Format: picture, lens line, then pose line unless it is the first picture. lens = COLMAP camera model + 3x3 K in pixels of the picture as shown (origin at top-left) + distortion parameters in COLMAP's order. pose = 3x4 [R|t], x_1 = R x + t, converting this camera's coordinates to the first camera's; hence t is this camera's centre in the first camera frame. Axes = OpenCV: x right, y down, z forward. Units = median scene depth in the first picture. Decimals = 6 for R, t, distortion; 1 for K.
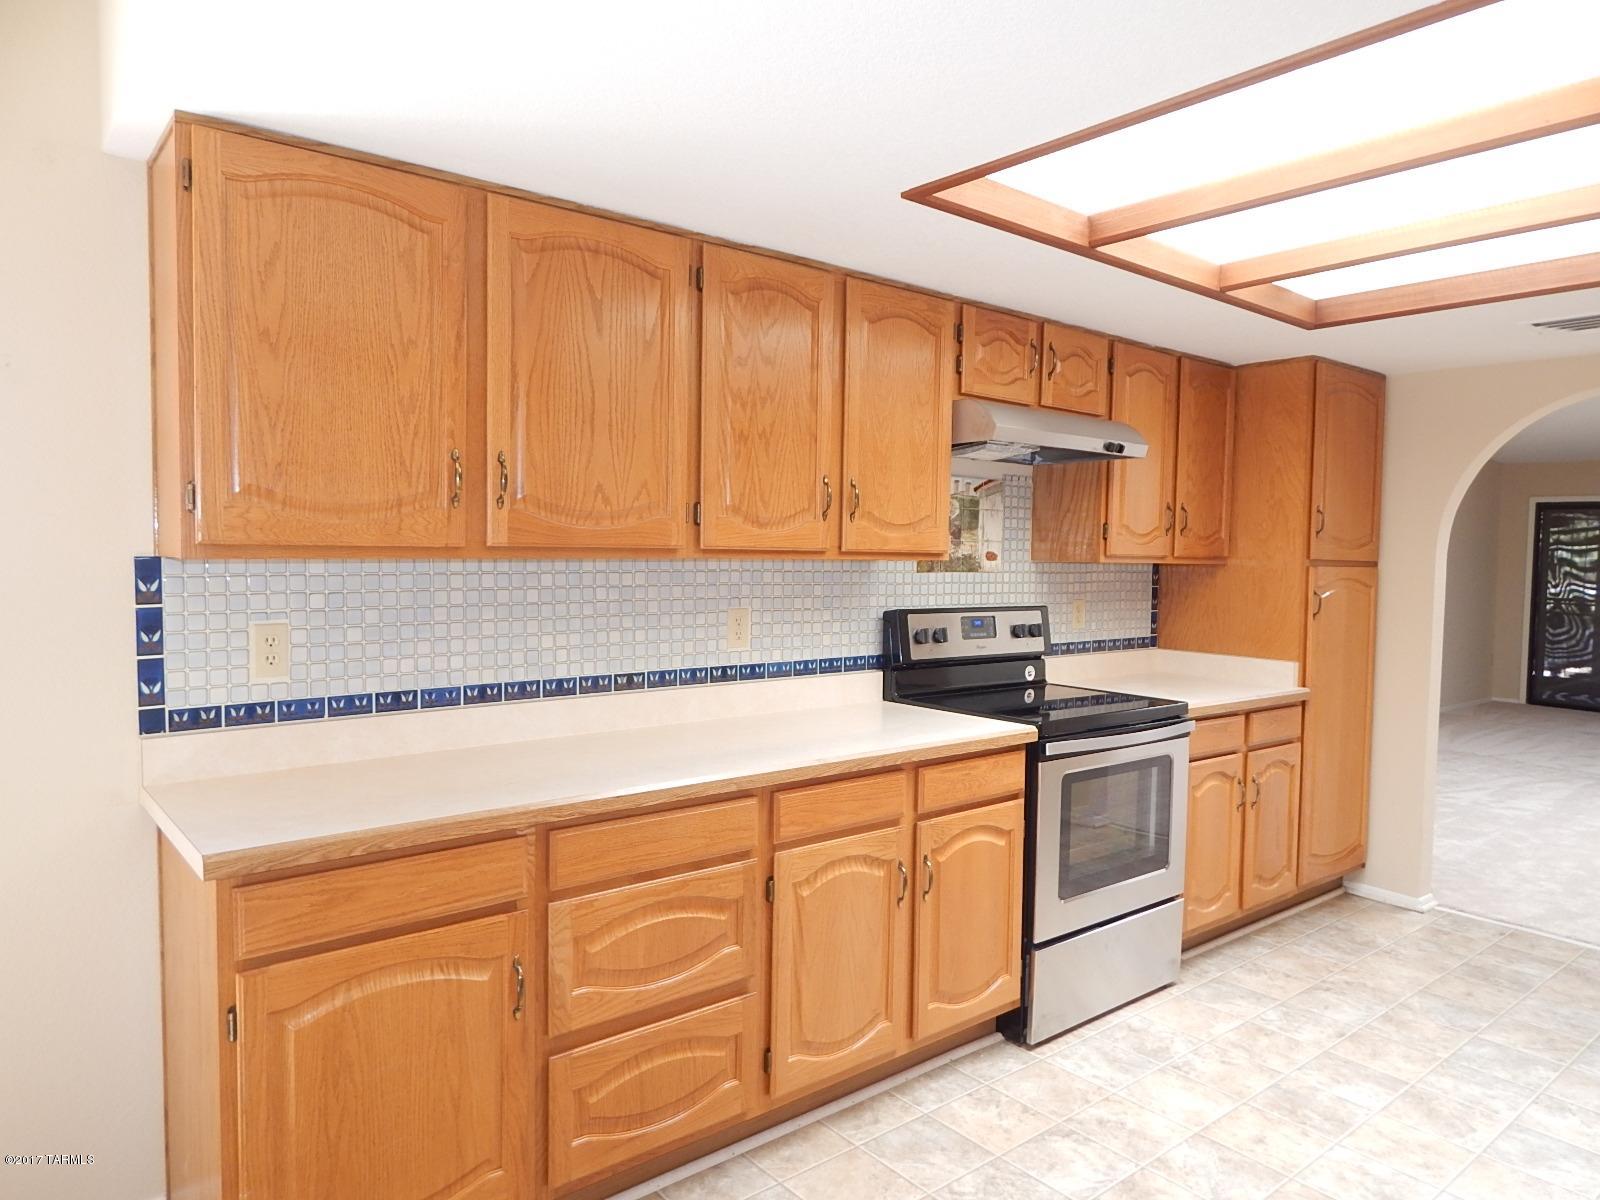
lens RADIAL K [[1070.3, 0, 798.0], [0, 1070.3, 603.1], [0, 0, 1]] dist [0.023316, -0.017438]
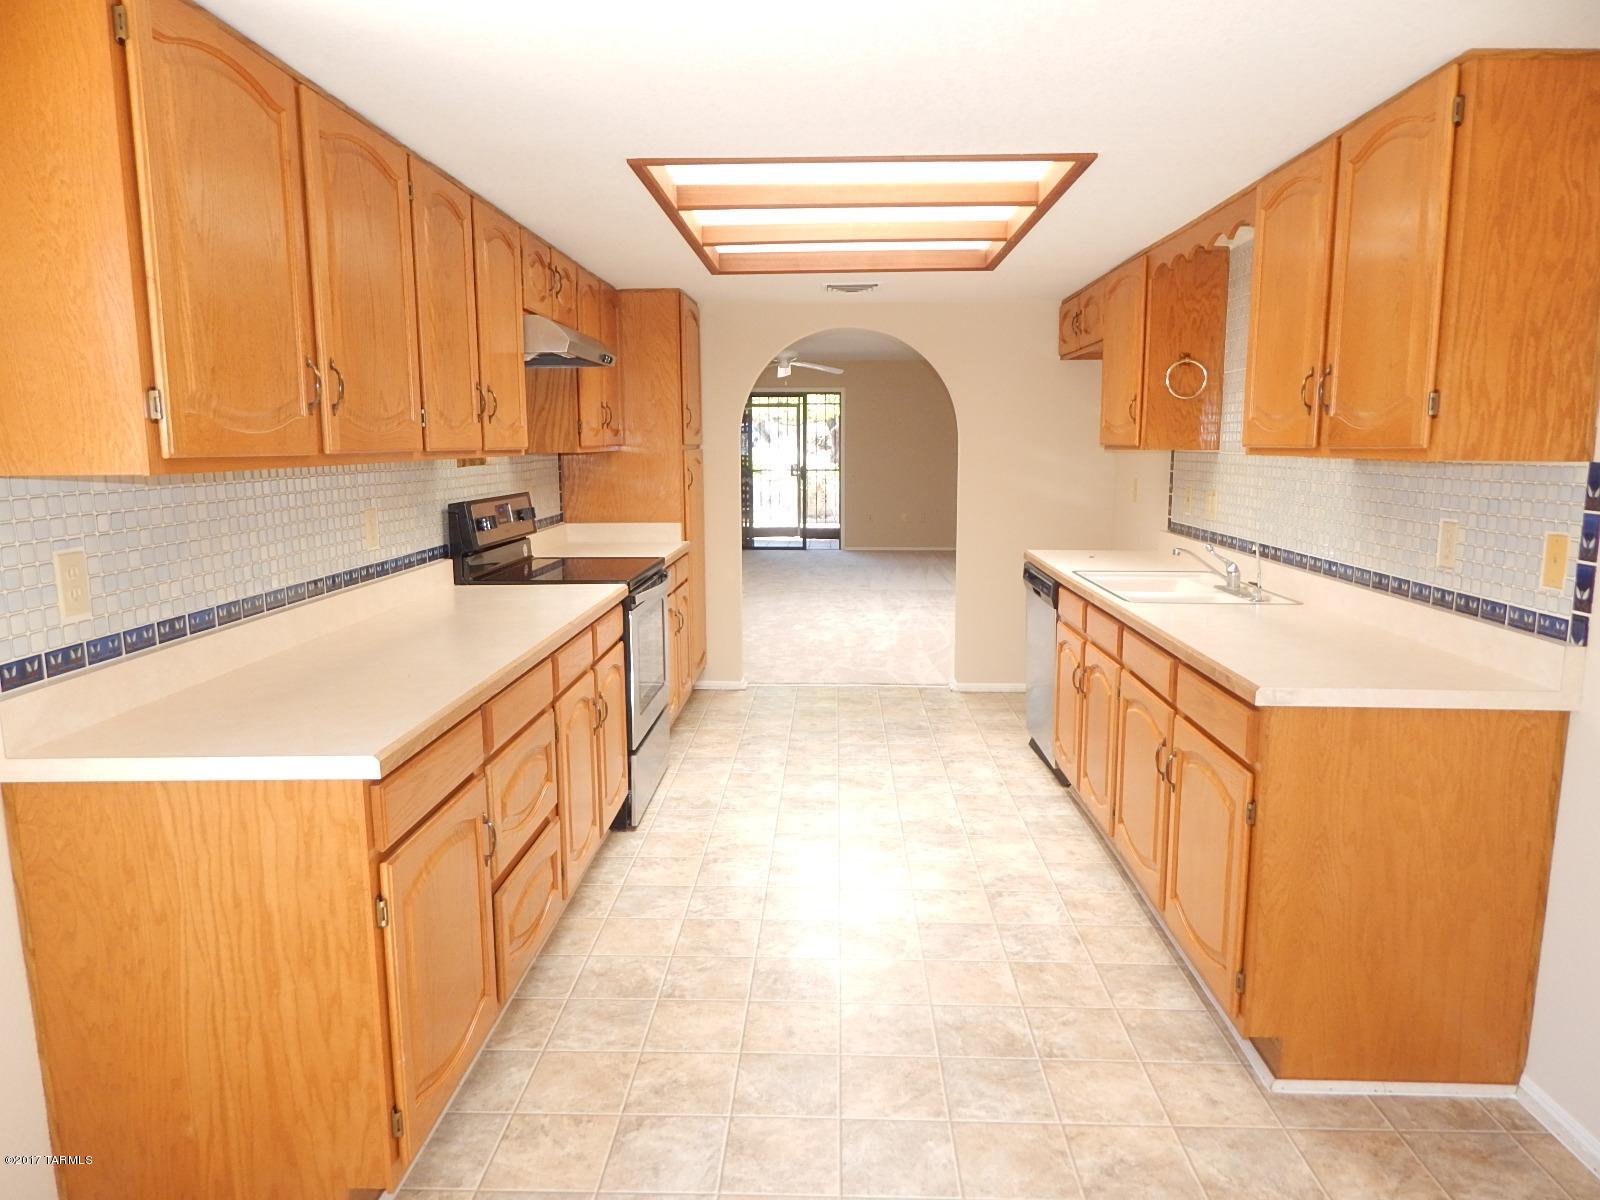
lens RADIAL K [[1065.8, 0, 795.2], [0, 1065.8, 599.8], [0, 0, 1]] dist [-0.003335, 0.150955]
pose [[0.671520, -0.137763, 0.728068, -0.563877], [0.065152, 0.989737, 0.127183, -0.012755], [-0.738117, -0.037971, 0.673603, -0.003233]]
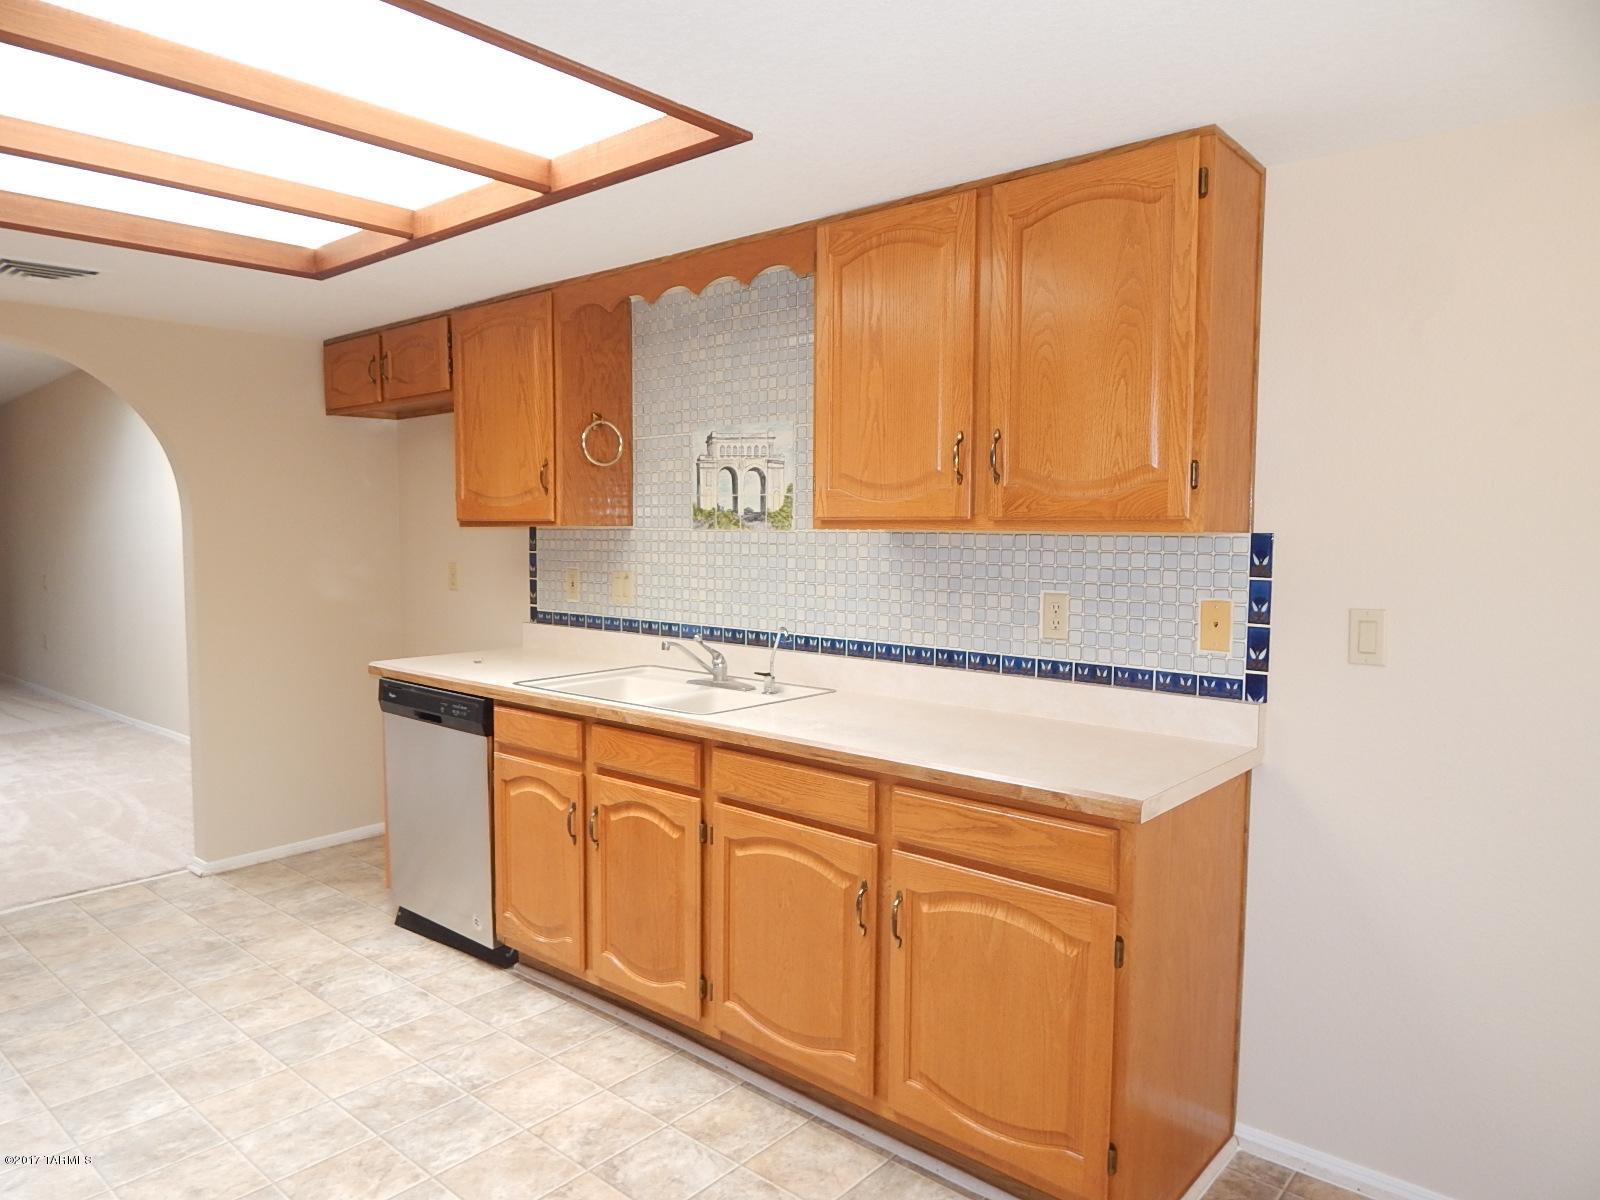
lens RADIAL K [[1070.3, 0, 798.0], [0, 1070.3, 603.1], [0, 0, 1]] dist [0.023316, -0.017438]
pose [[-0.147306, -0.102063, 0.983811, -0.385467], [0.060086, 0.991901, 0.111899, -0.031266], [-0.987264, 0.075597, -0.139981, 0.529877]]
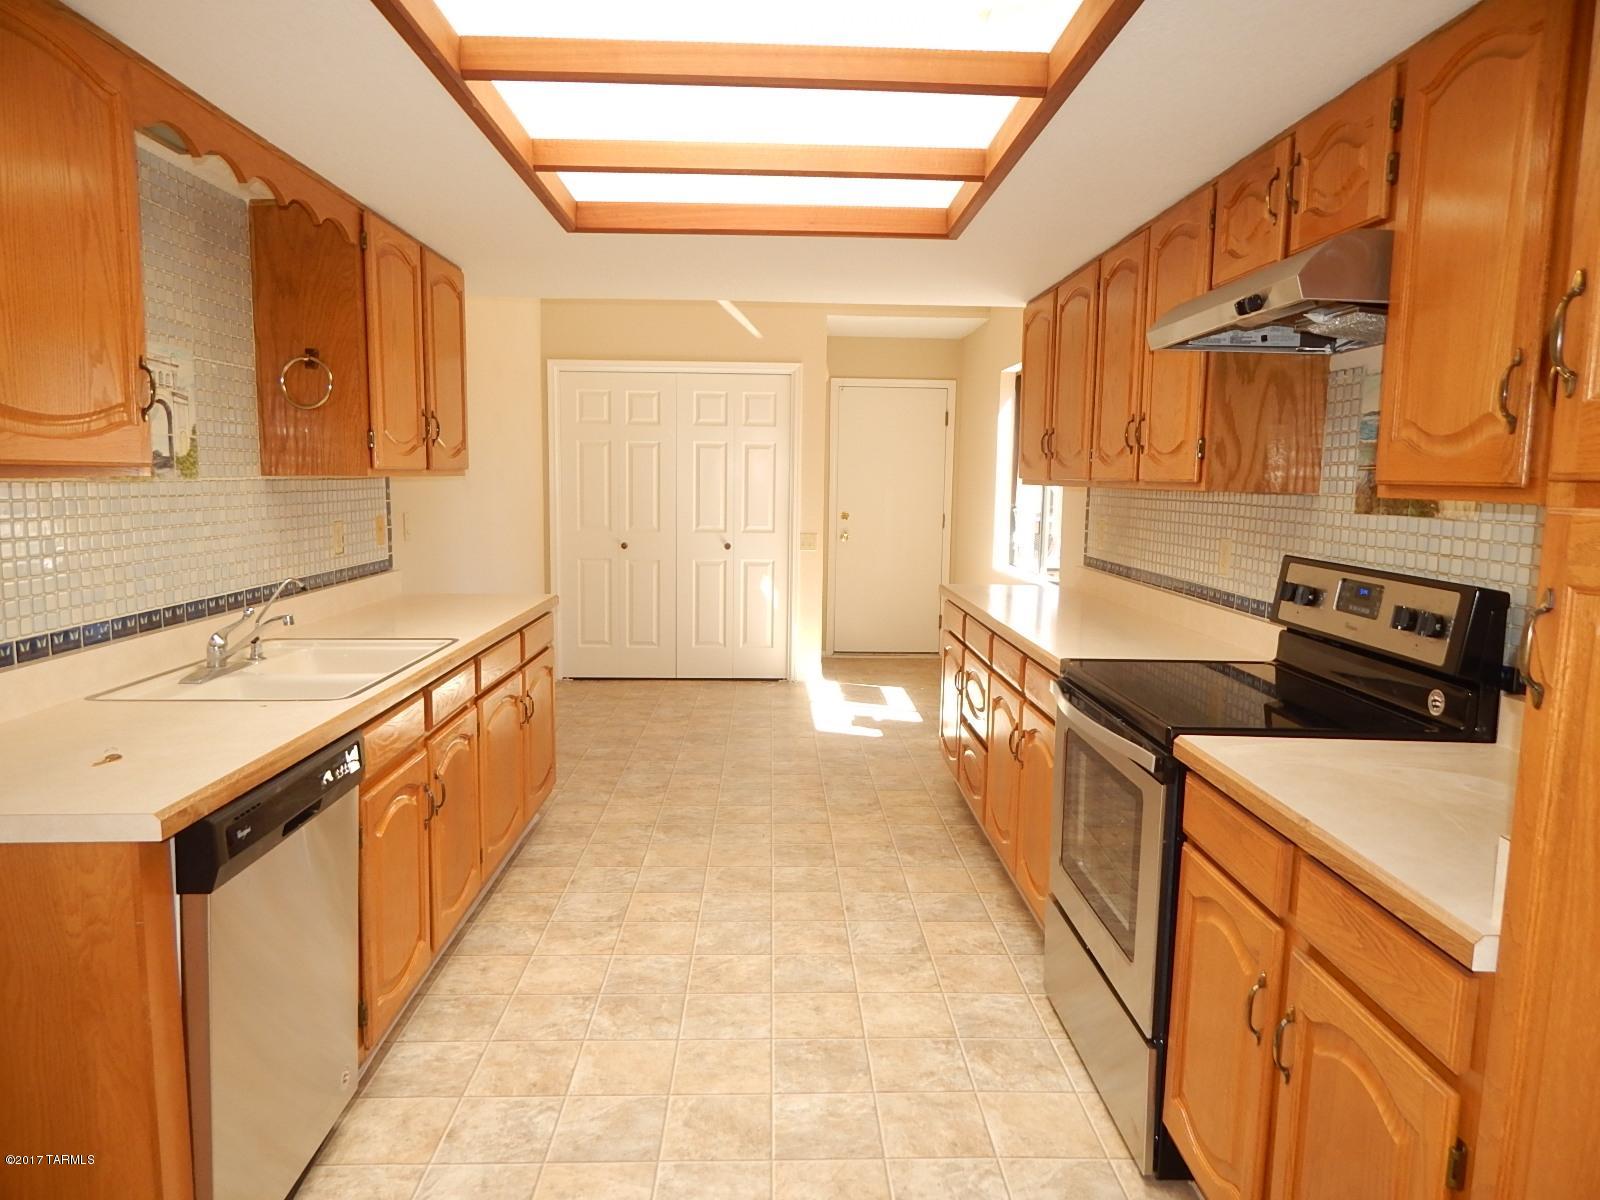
lens RADIAL K [[1053.9, 0, 816.8], [0, 1053.9, 607.0], [0, 0, 1]] dist [-0.007378, -0.005056]
pose [[-0.608883, 0.065548, -0.790547, 1.079639], [-0.078559, 0.986698, 0.142319, -0.046017], [0.789361, 0.148760, -0.595634, 1.366494]]
